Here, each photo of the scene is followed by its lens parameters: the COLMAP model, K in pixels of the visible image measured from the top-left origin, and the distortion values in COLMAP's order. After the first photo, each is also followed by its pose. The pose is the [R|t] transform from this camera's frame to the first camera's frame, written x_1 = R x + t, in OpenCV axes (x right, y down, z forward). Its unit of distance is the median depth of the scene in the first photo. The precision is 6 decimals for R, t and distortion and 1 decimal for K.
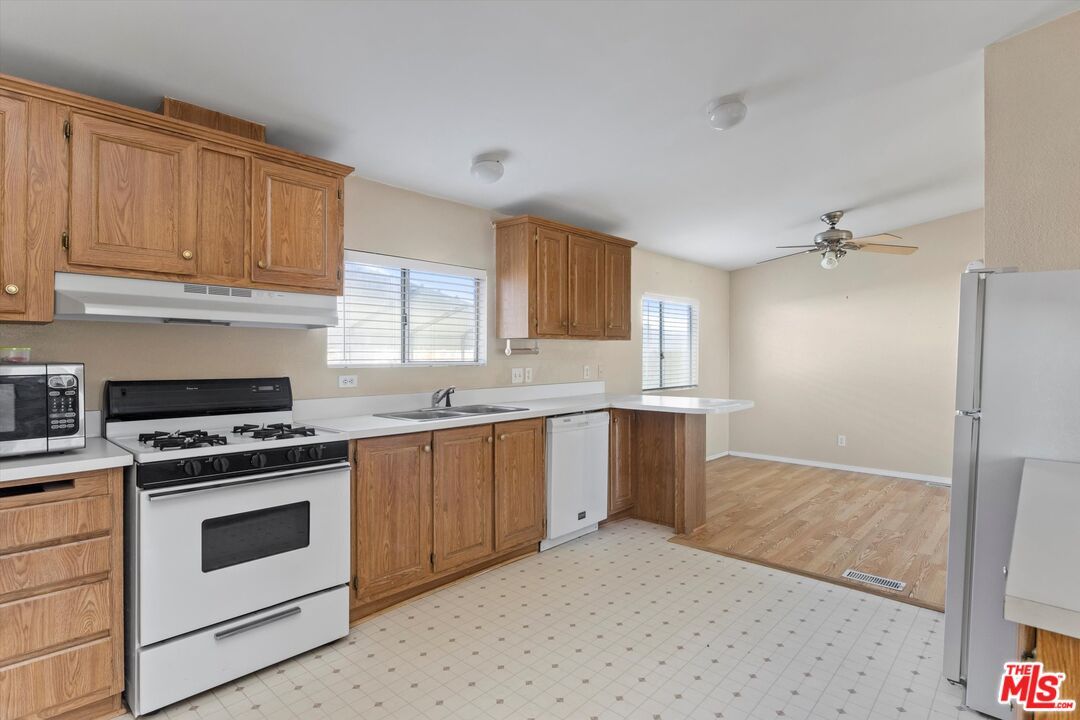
lens RADIAL K [[555.8, 0, 540.0], [0, 555.8, 360.0], [0, 0, 1]] dist [-0.013054, -0.000371]
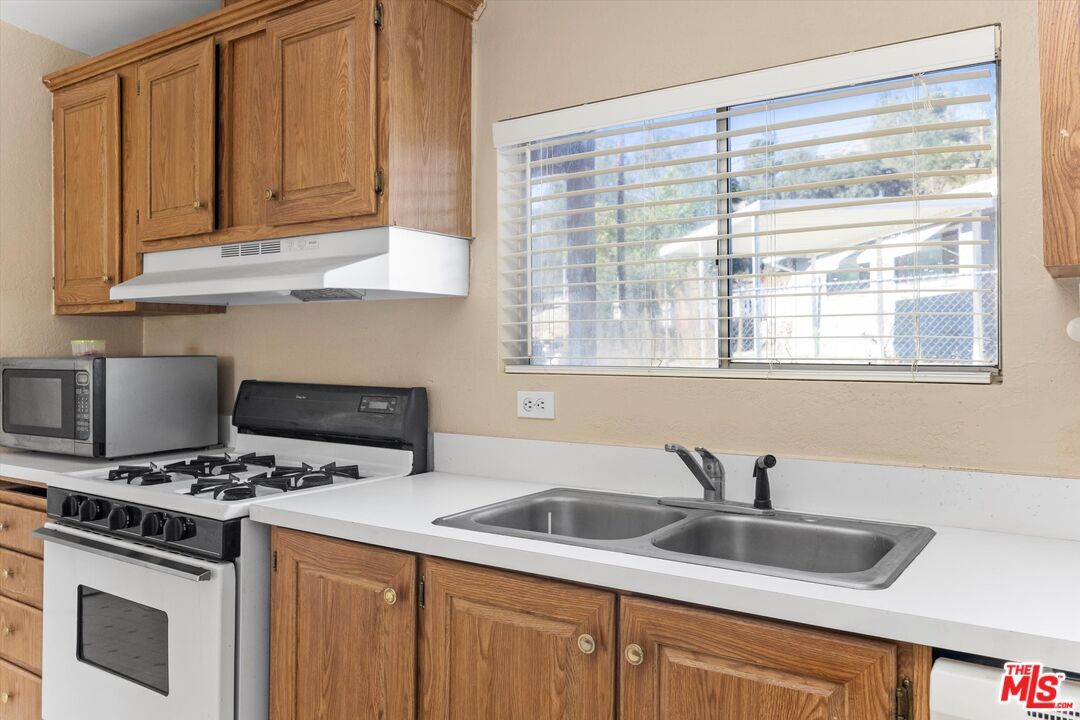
lens RADIAL K [[836.4, 0, 537.2], [0, 836.4, 336.4], [0, 0, 1]] dist [-0.000765, 0.000457]
pose [[0.135058, -0.009297, -0.990794, 0.304479], [-0.003877, 0.999943, -0.009912, -0.009567], [0.990830, 0.005180, 0.135014, 0.832118]]
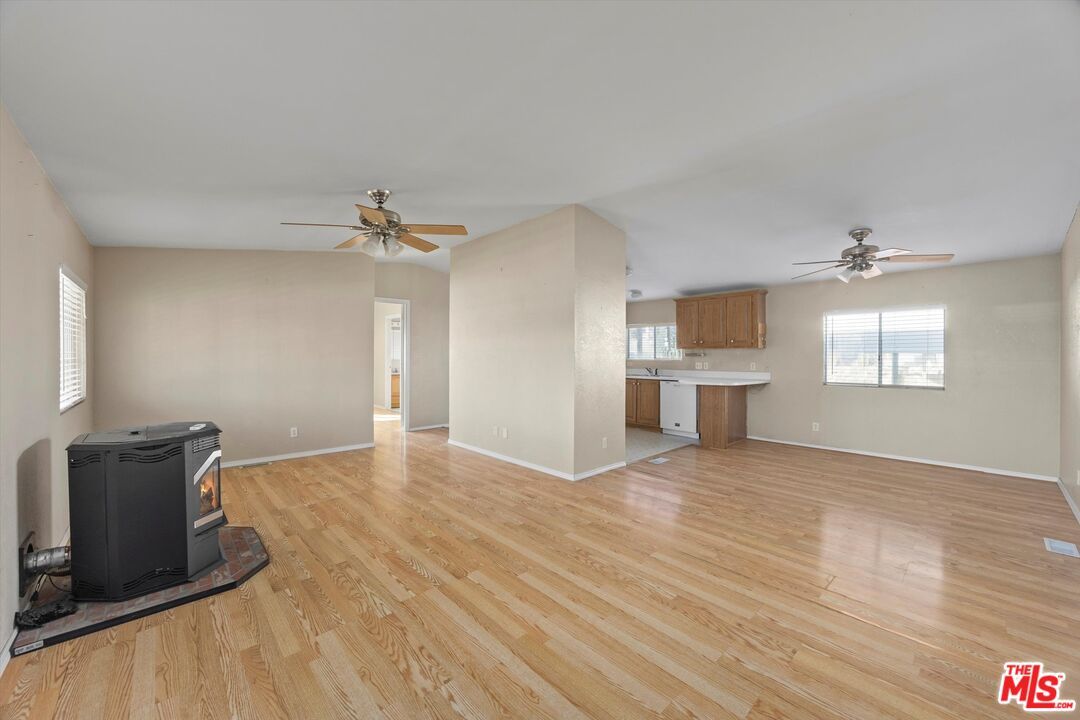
lens RADIAL K [[409.8, 0, 540.3], [0, 409.8, 357.2], [0, 0, 1]] dist [-0.001429, -0.000120]
pose [[-0.088263, 0.002351, -0.996094, 1.996366], [-0.013498, 0.999903, 0.003556, -0.003408], [0.996006, 0.013760, -0.088223, 0.619886]]
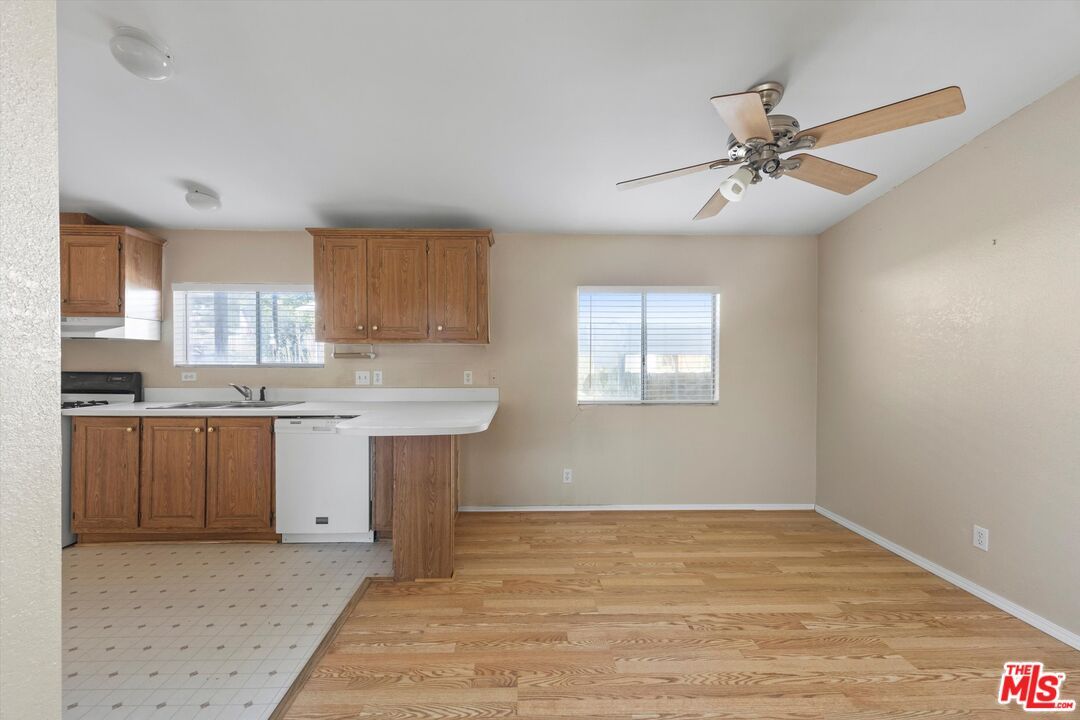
lens RADIAL K [[432.8, 0, 540.6], [0, 432.8, 363.9], [0, 0, 1]] dist [0.003406, 0.000141]
pose [[0.694135, 0.010752, -0.719765, 0.974094], [-0.011250, 0.999928, 0.004087, -0.007729], [0.719757, 0.005260, 0.694206, 0.803655]]
